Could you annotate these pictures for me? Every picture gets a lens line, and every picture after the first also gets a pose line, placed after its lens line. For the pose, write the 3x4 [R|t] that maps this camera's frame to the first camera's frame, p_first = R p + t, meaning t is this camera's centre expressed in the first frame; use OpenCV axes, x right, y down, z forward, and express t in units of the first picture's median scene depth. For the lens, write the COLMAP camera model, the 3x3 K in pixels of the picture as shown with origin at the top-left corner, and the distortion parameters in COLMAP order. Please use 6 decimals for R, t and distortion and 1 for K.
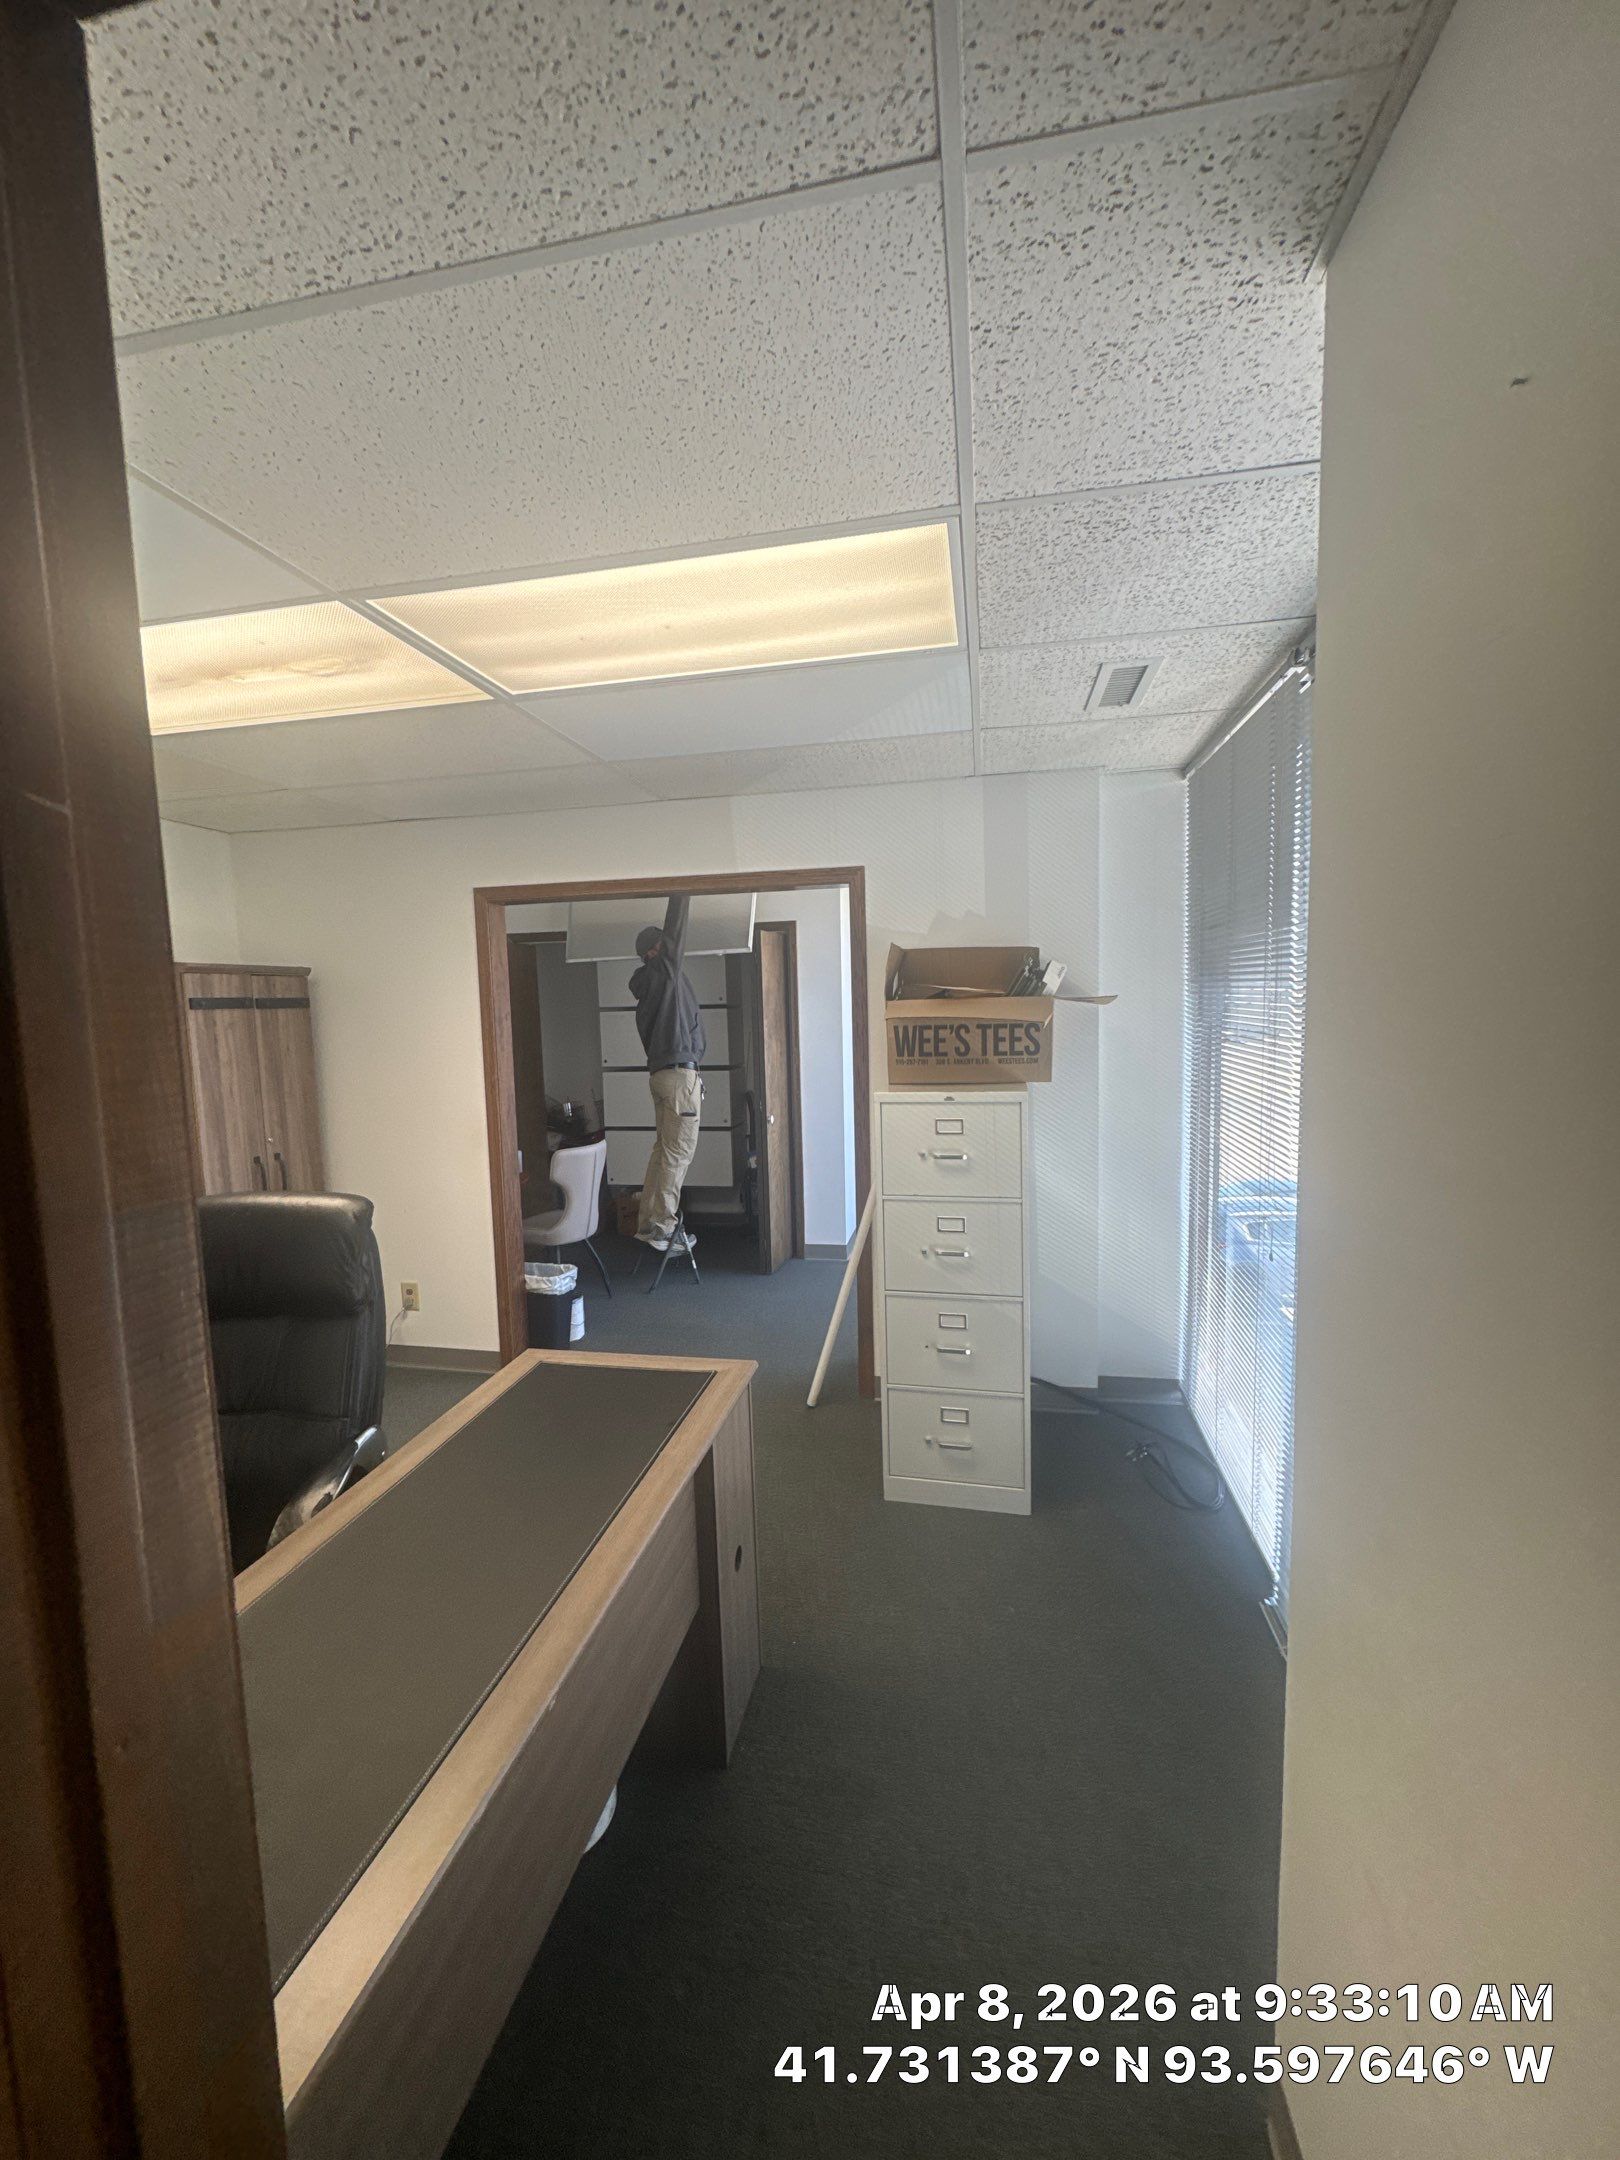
lens RADIAL K [[859.8, 0, 810.0], [0, 859.8, 1080.0], [0, 0, 1]] dist [0.000506, 0.000271]
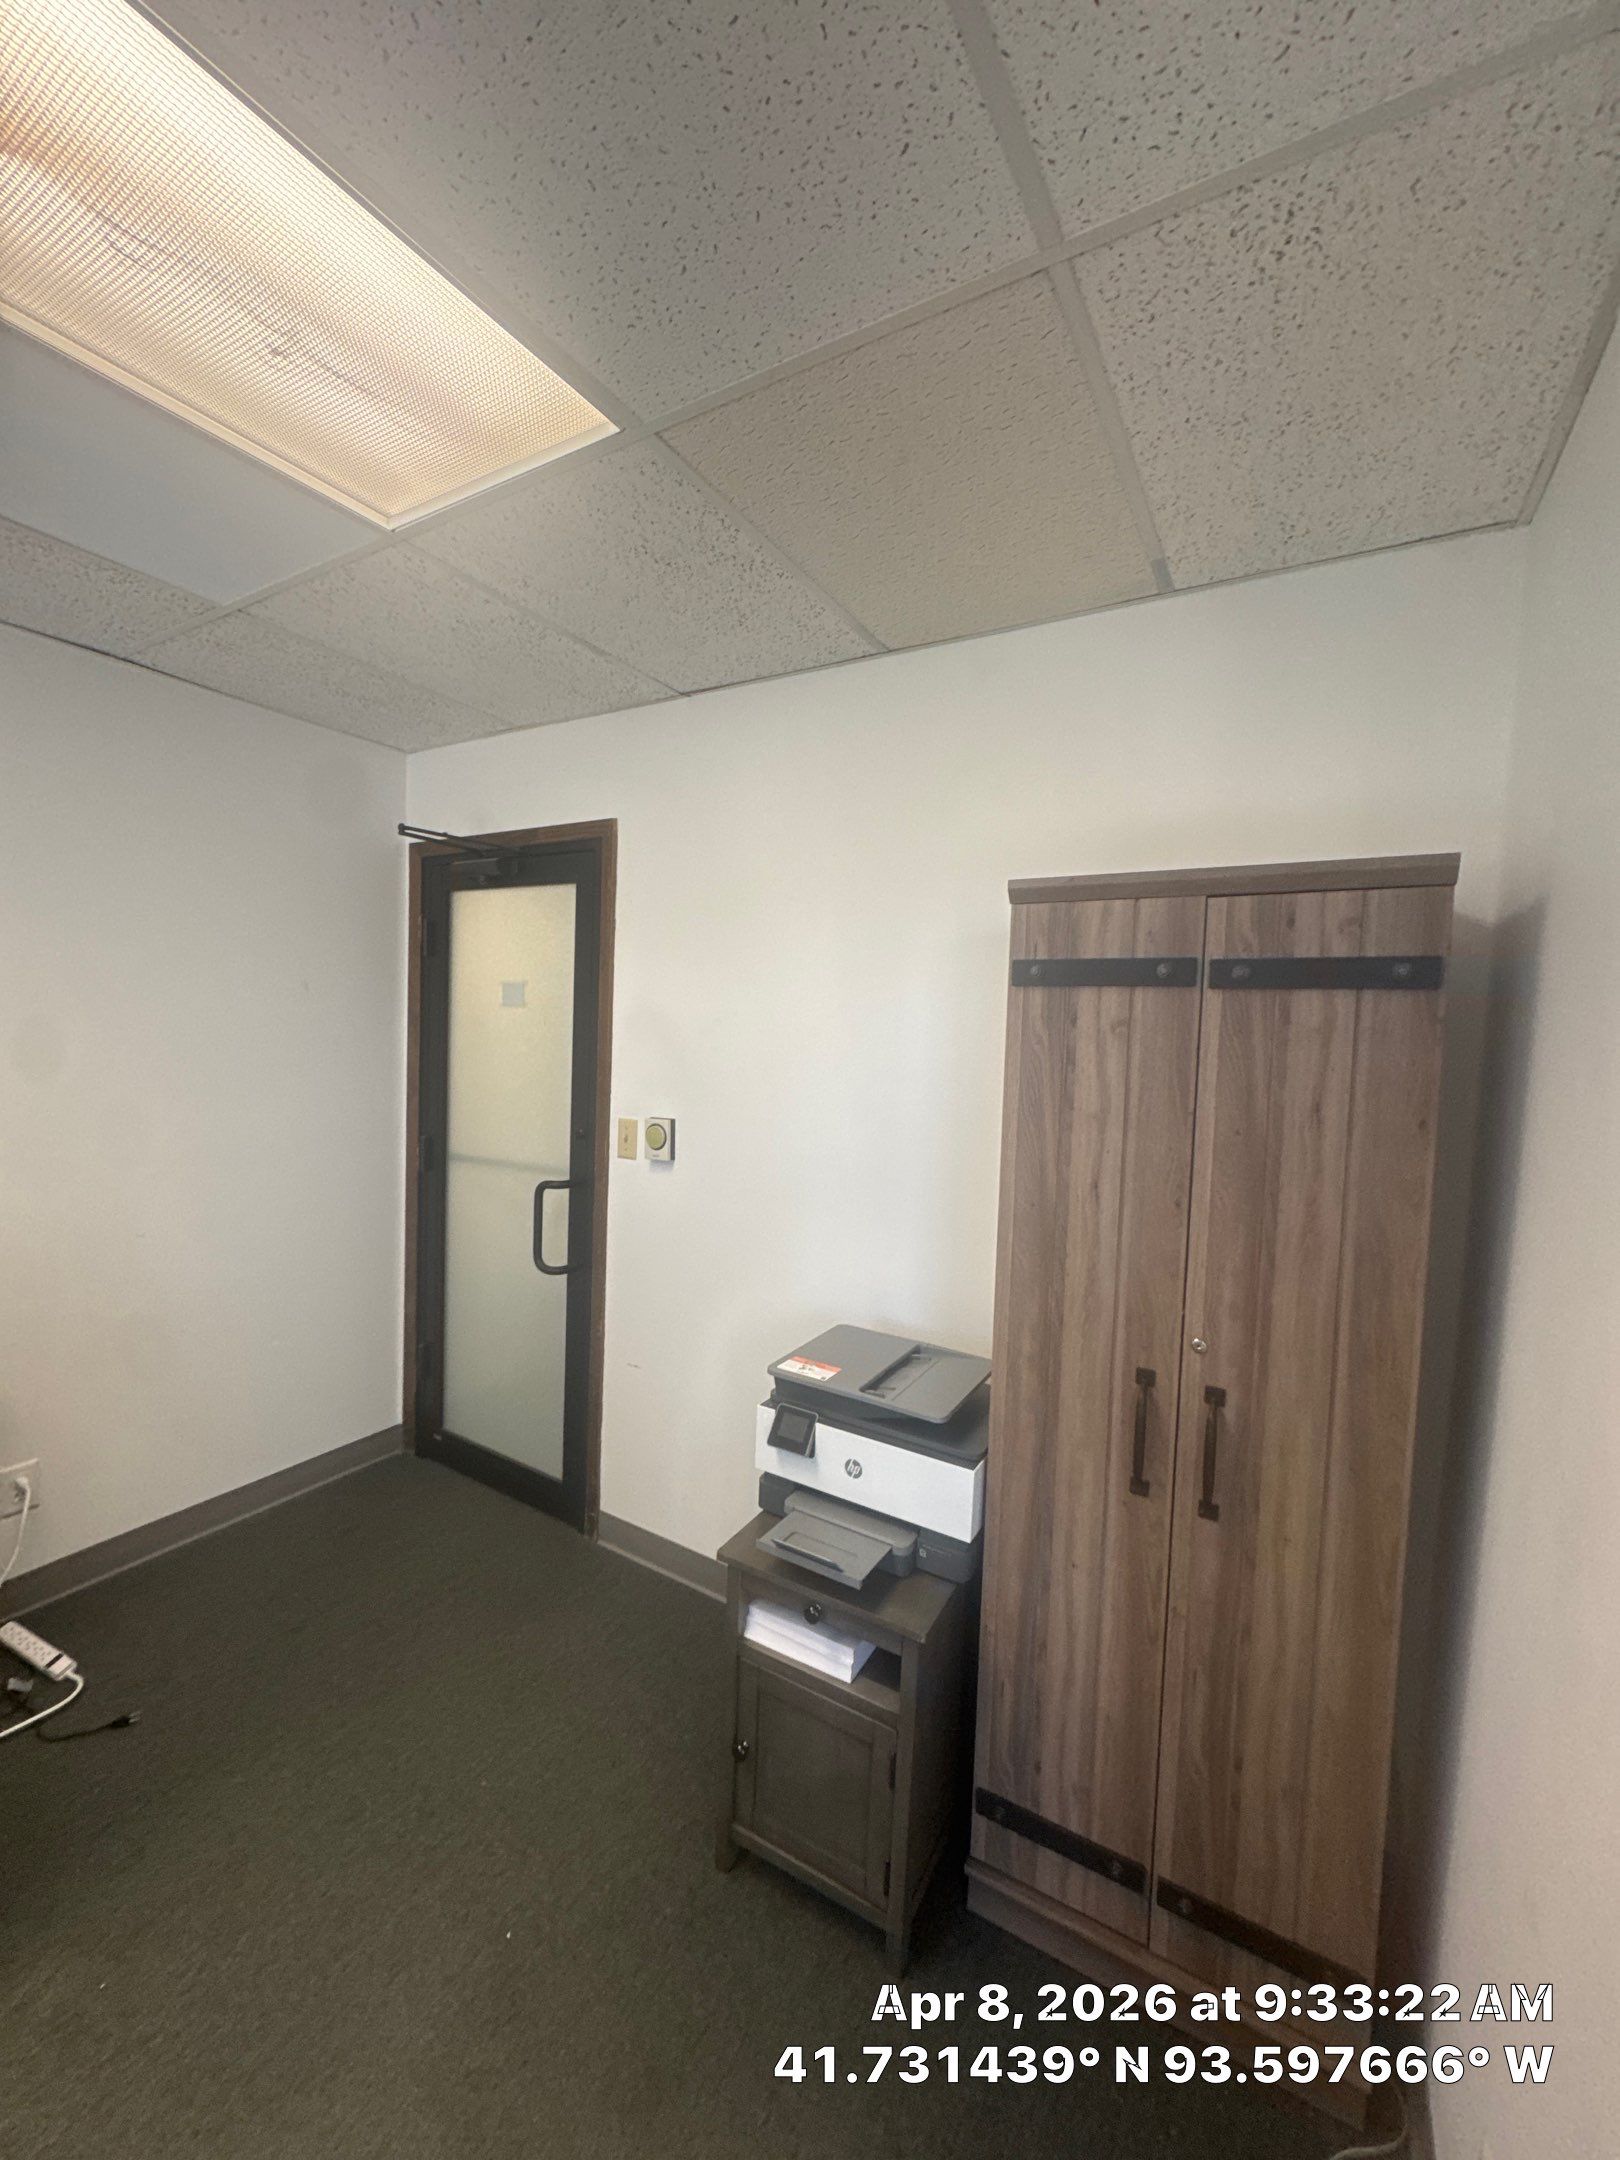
lens RADIAL K [[858.8, 0, 813.2], [0, 858.8, 1082.5], [0, 0, 1]] dist [0.000720, -0.000068]
pose [[-0.335163, 0.075968, -0.939092, -0.222578], [-0.111260, 0.986578, 0.119519, -0.062836], [0.935568, 0.144542, -0.322213, 0.895344]]
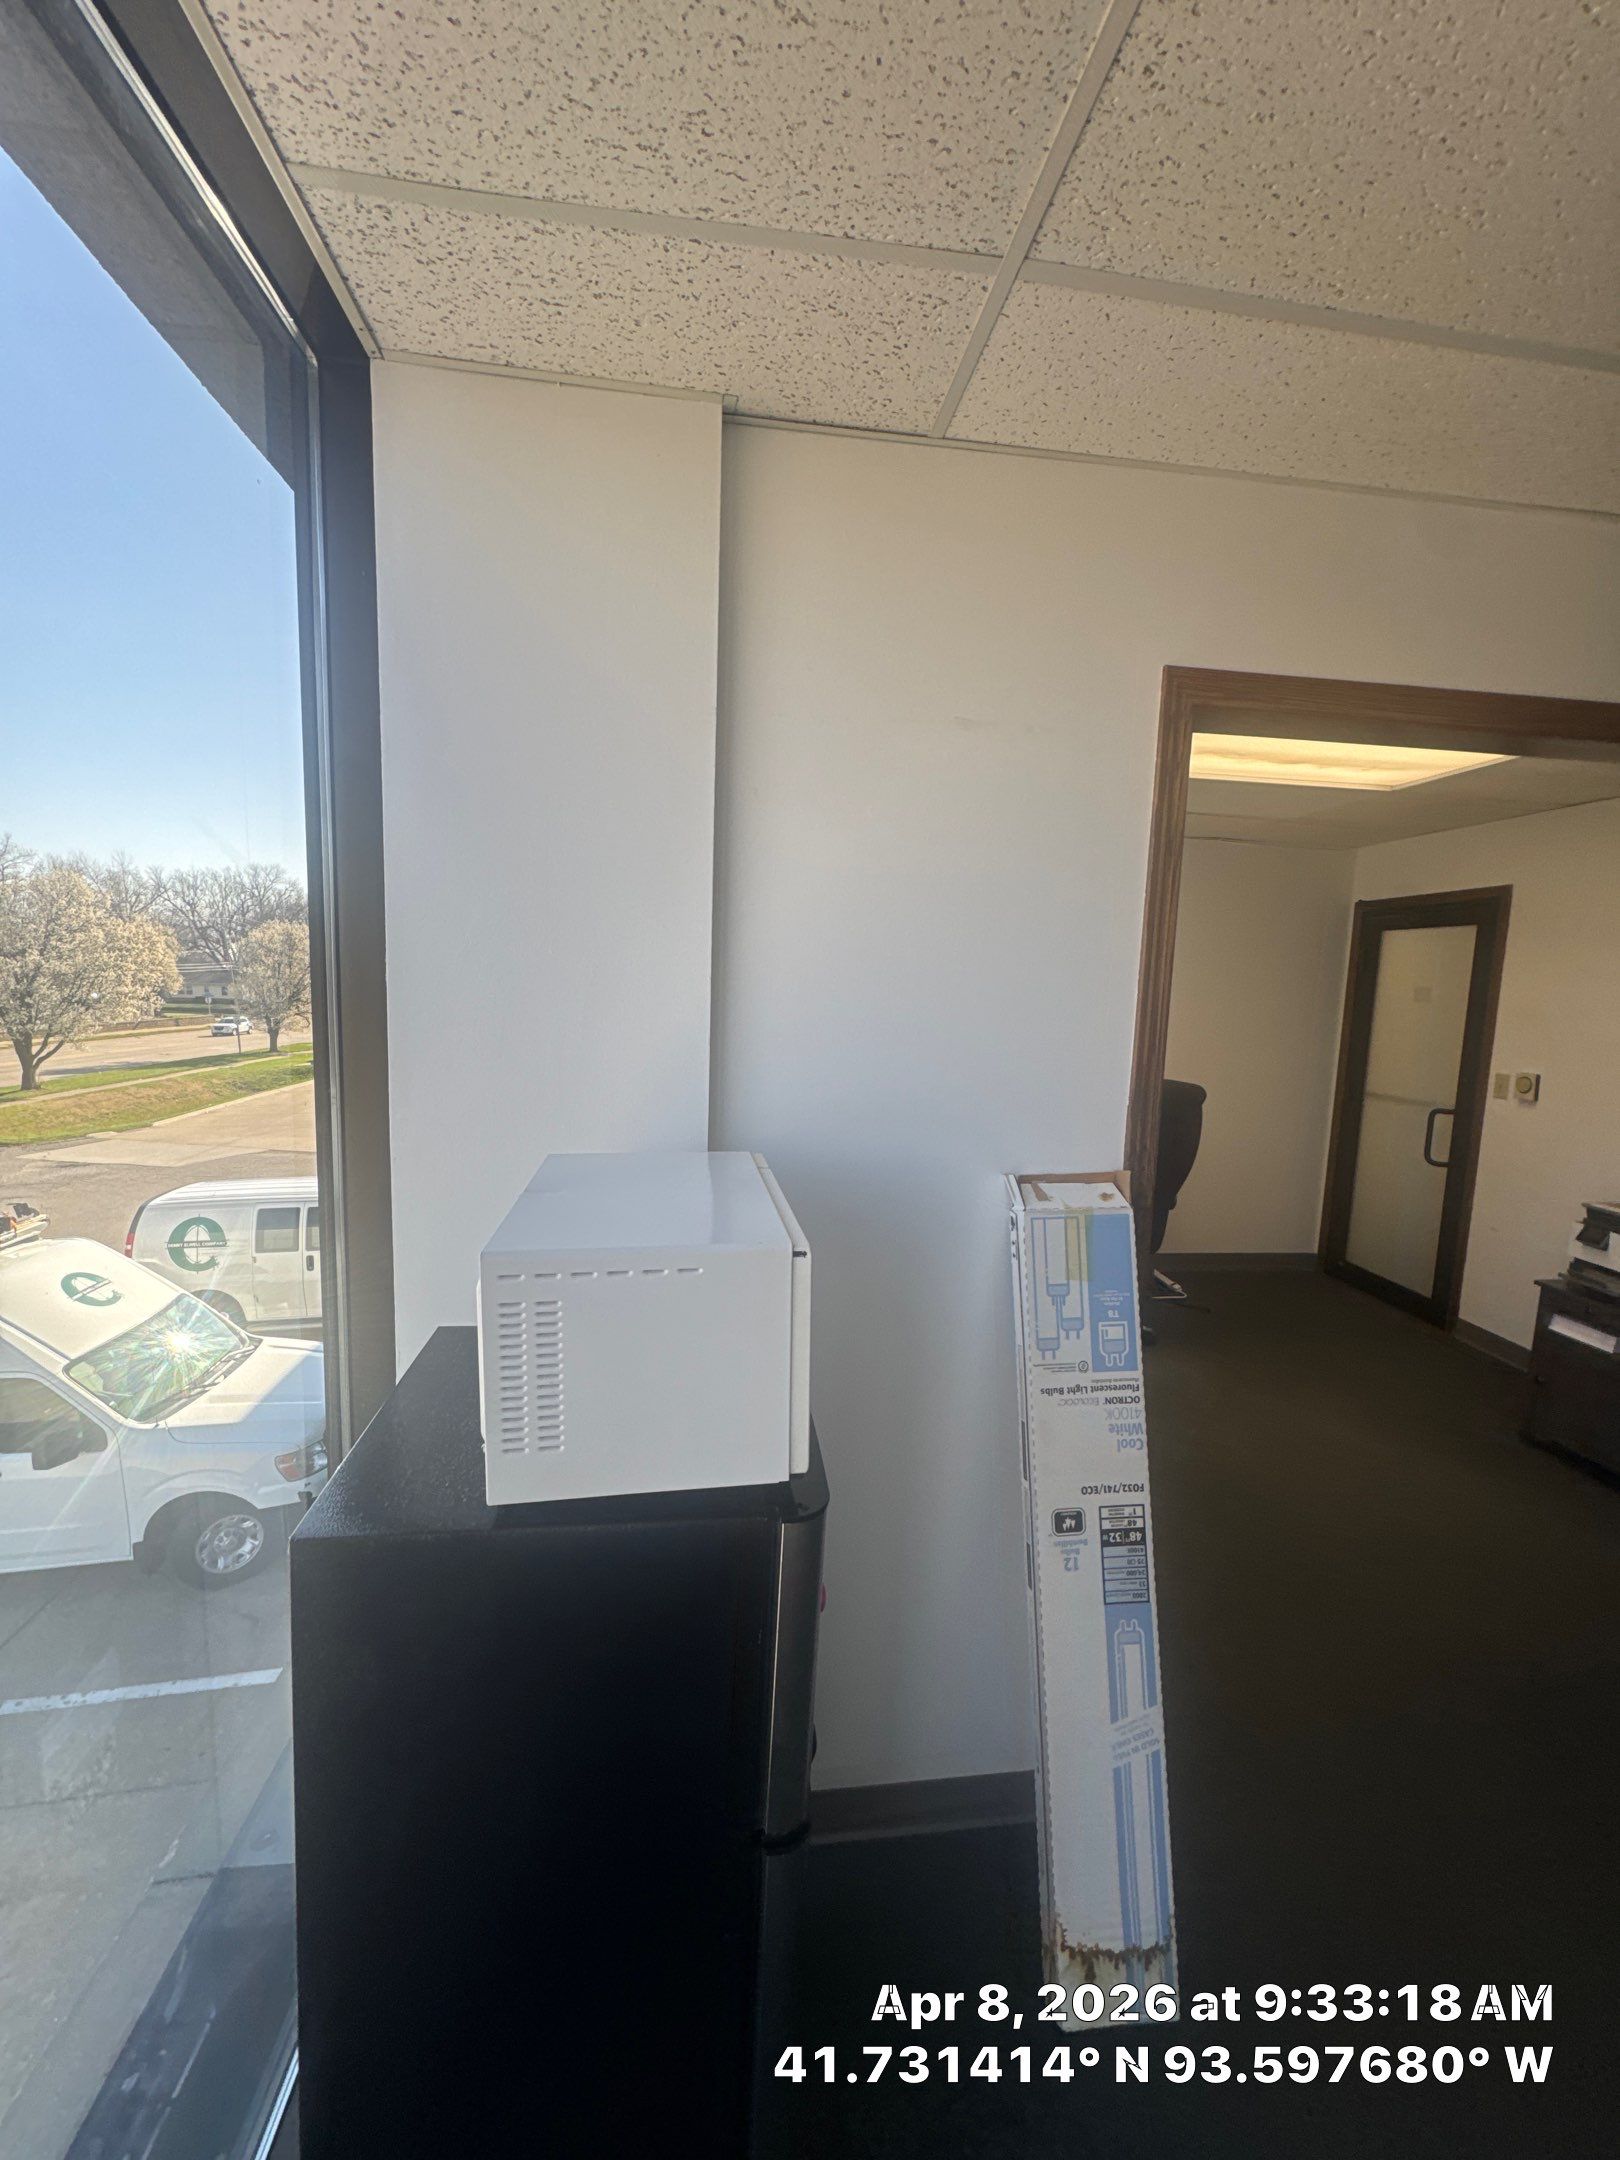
lens RADIAL K [[858.8, 0, 813.2], [0, 858.8, 1082.5], [0, 0, 1]] dist [0.000720, -0.000068]
pose [[-0.948145, 0.034968, -0.315908, 0.331982], [-0.033085, 0.977671, 0.207519, -0.119171], [0.316110, 0.207210, -0.925818, 1.256683]]
